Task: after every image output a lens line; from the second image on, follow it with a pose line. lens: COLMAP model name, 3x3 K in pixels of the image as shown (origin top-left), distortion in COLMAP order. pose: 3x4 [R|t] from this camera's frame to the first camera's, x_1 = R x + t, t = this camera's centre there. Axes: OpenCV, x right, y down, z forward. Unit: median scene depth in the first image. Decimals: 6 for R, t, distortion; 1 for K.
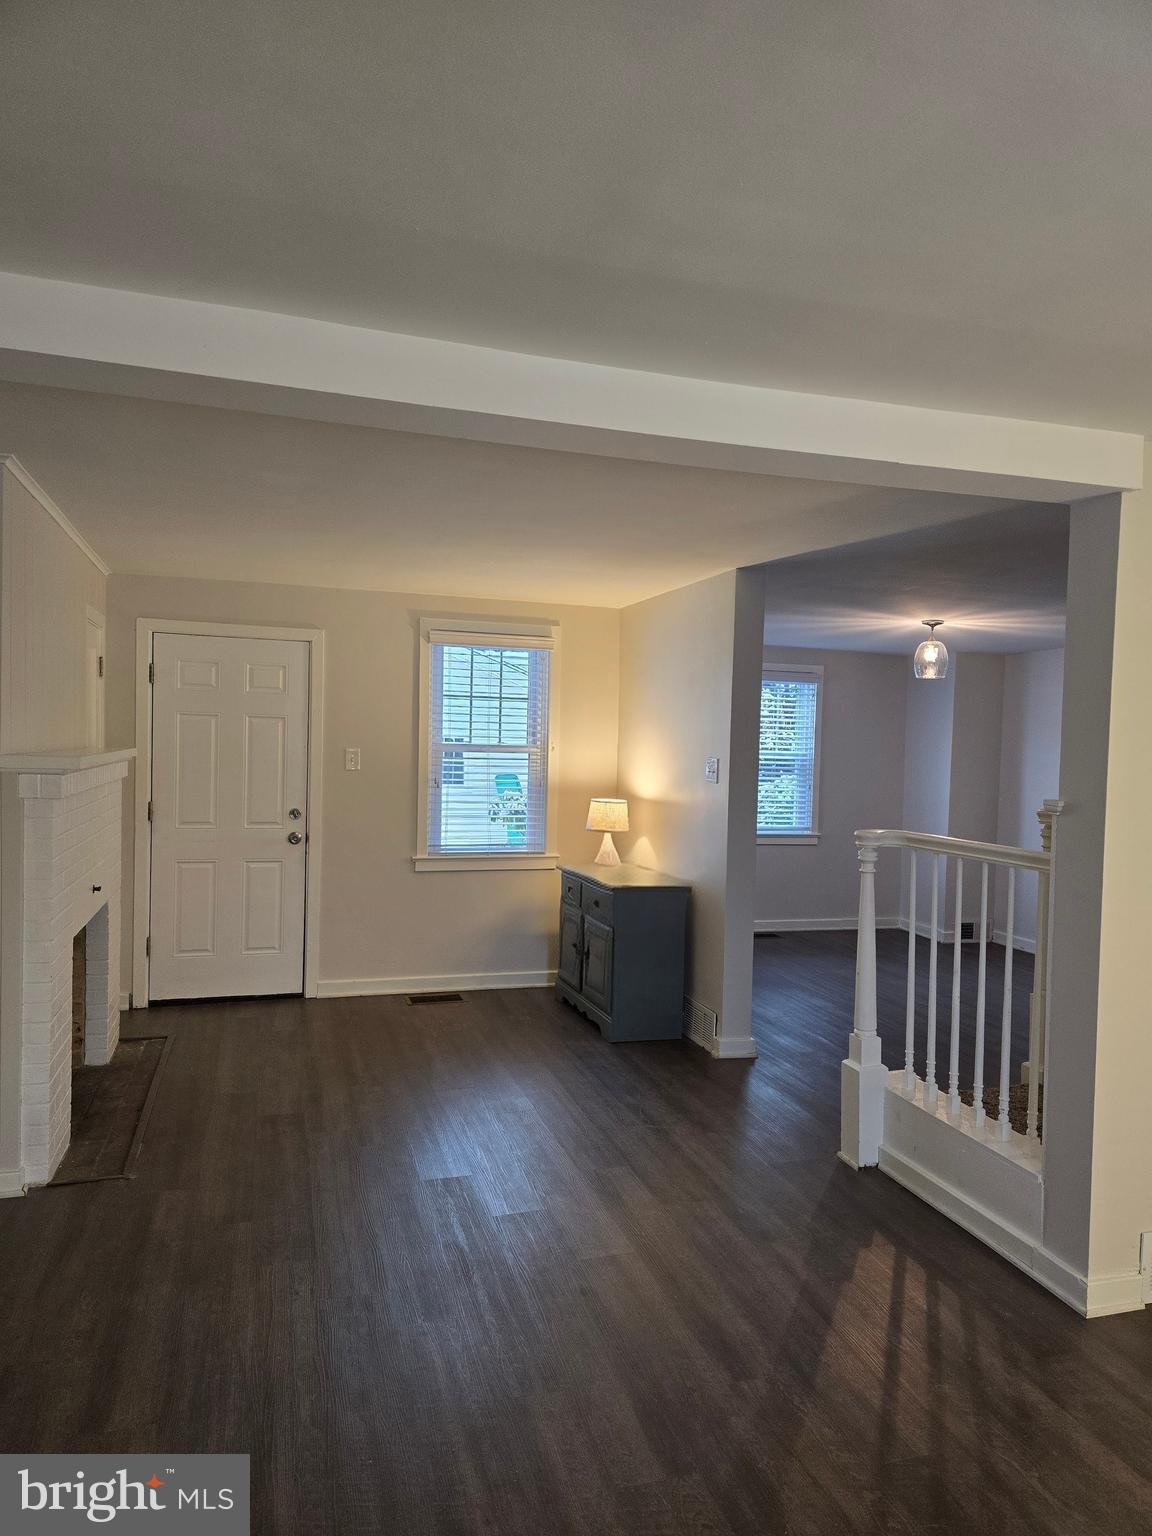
lens RADIAL K [[1027.4, 0, 576.0], [0, 1027.4, 768.0], [0, 0, 1]] dist [0.001040, 0.000534]
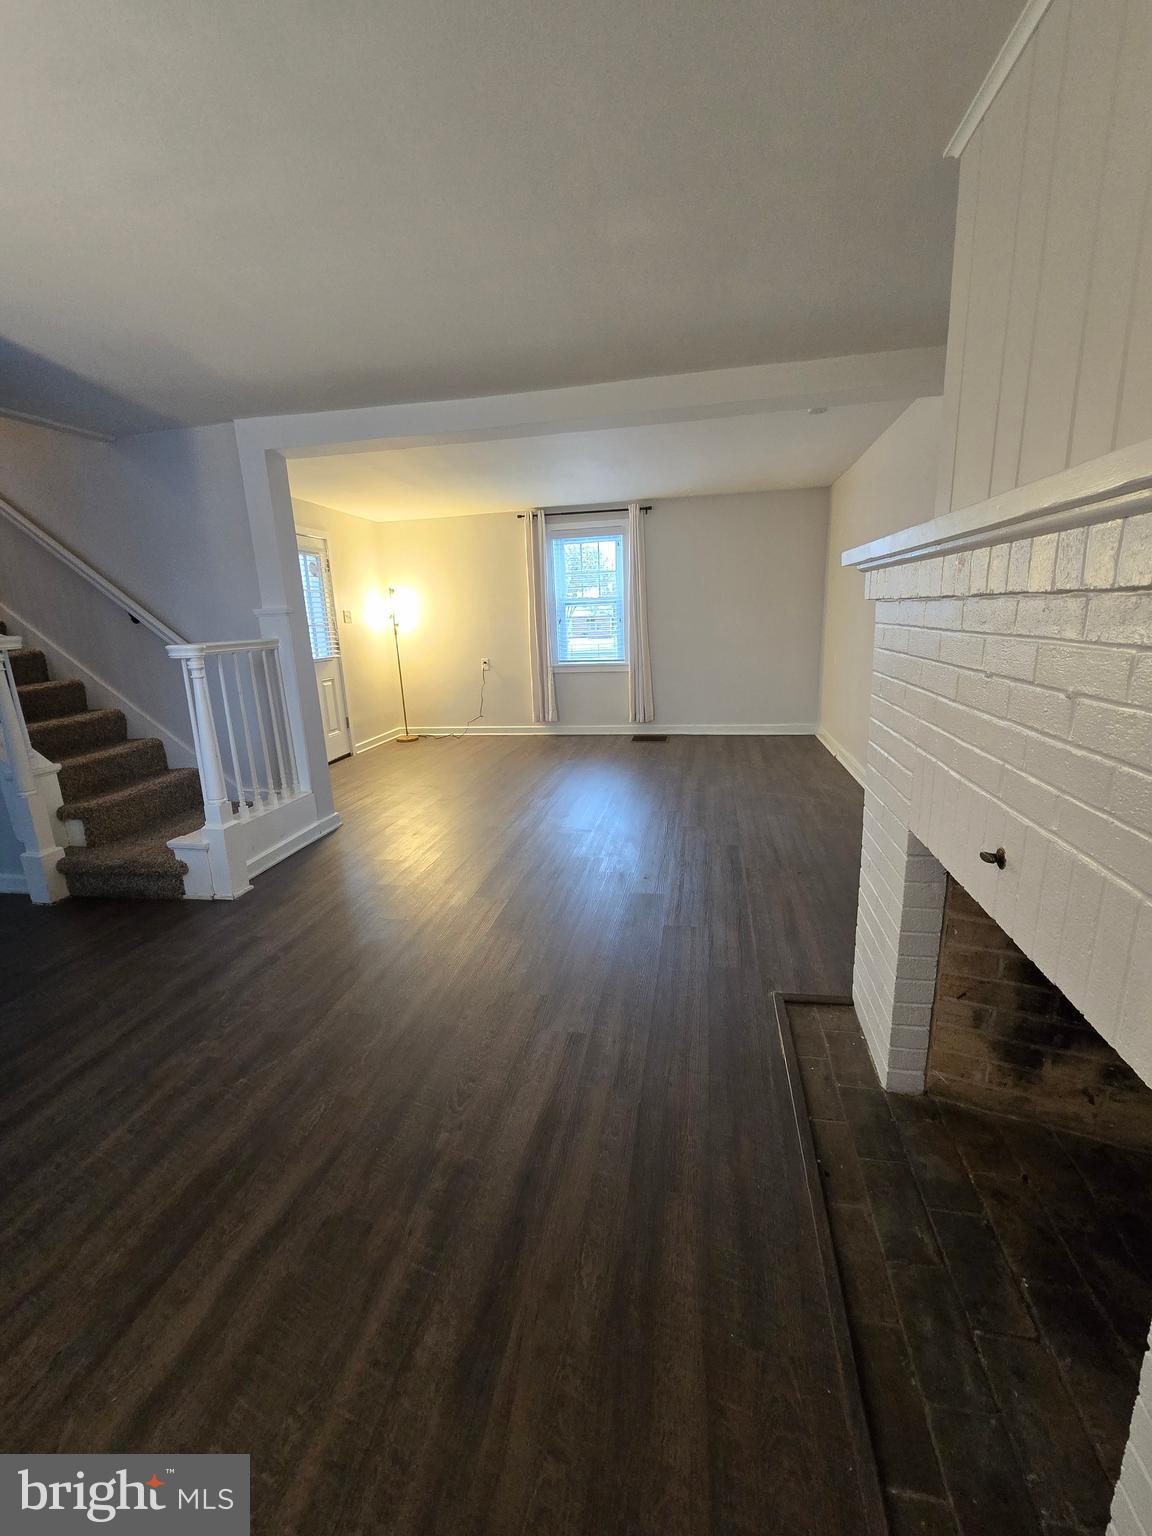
lens RADIAL K [[626.6, 0, 575.5], [0, 626.6, 761.6], [0, 0, 1]] dist [-0.000786, -0.000131]
pose [[-0.882219, -0.102828, 0.459474, -0.480772], [0.026606, 0.963414, 0.266692, 0.007353], [-0.470088, 0.247506, -0.847206, 1.437803]]
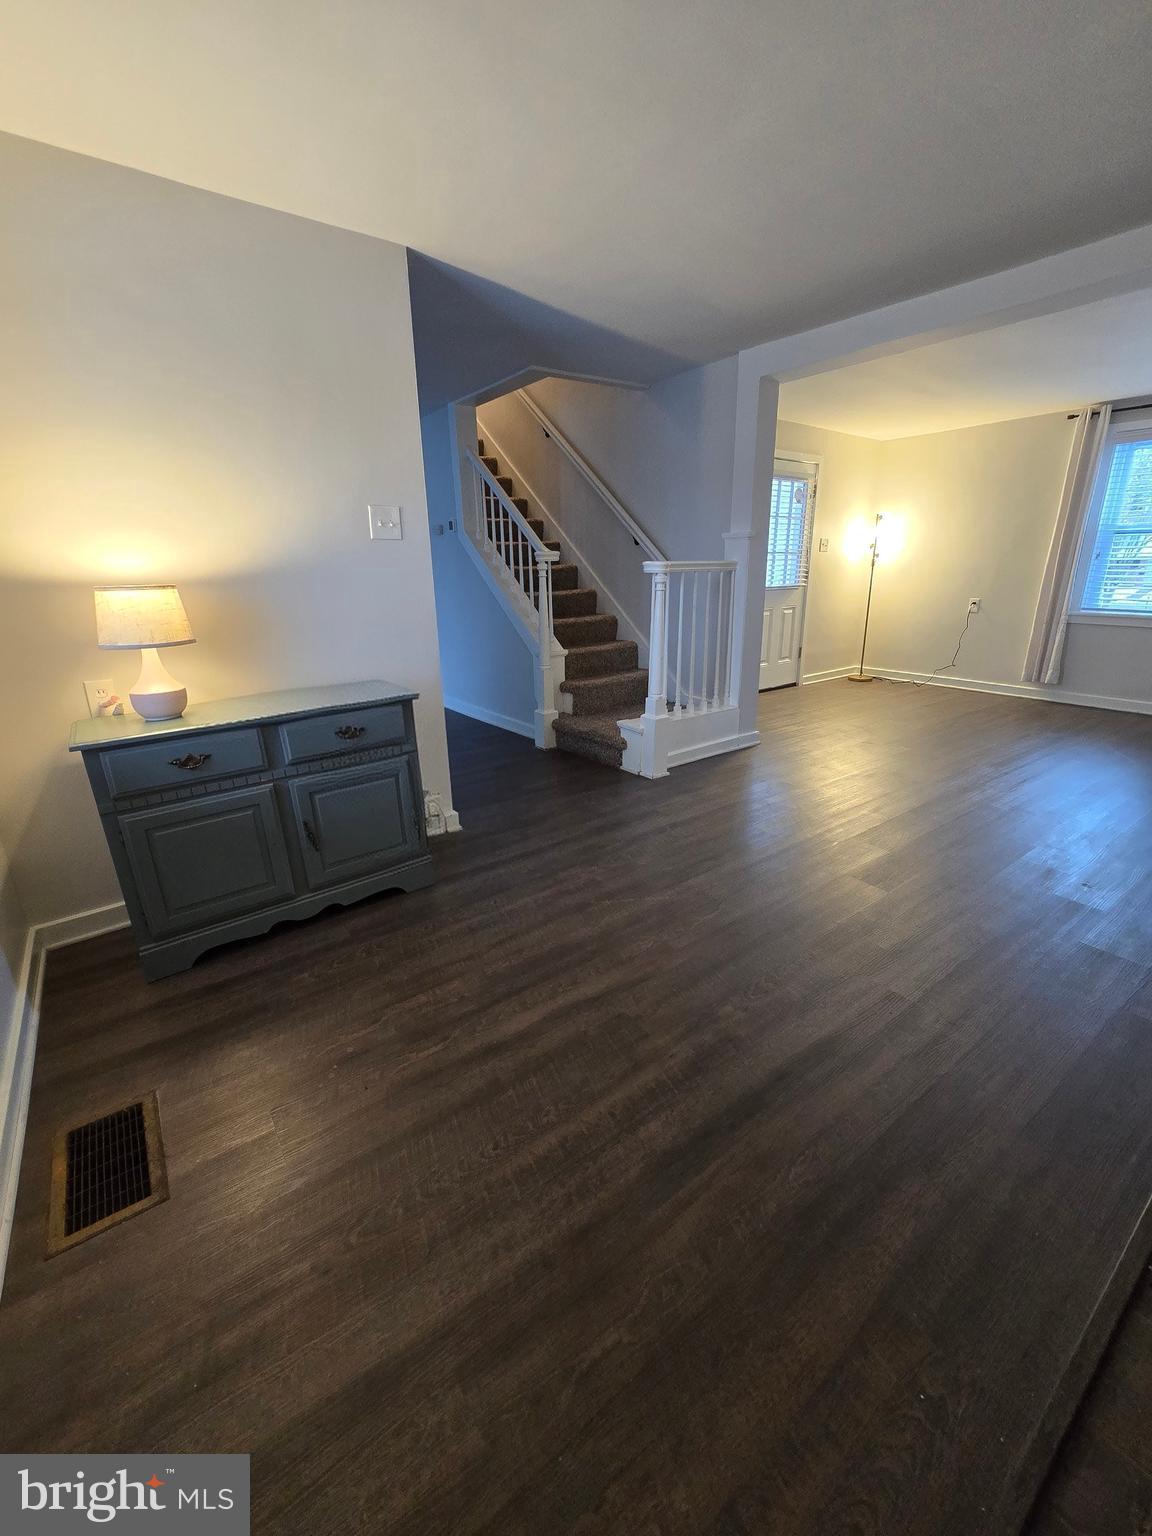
lens RADIAL K [[626.6, 0, 575.5], [0, 626.6, 761.6], [0, 0, 1]] dist [-0.000786, -0.000131]
pose [[-0.332781, -0.309964, 0.890606, -0.560578], [0.029659, 0.940527, 0.338421, 0.022731], [-0.942537, 0.139035, -0.303797, 1.409906]]
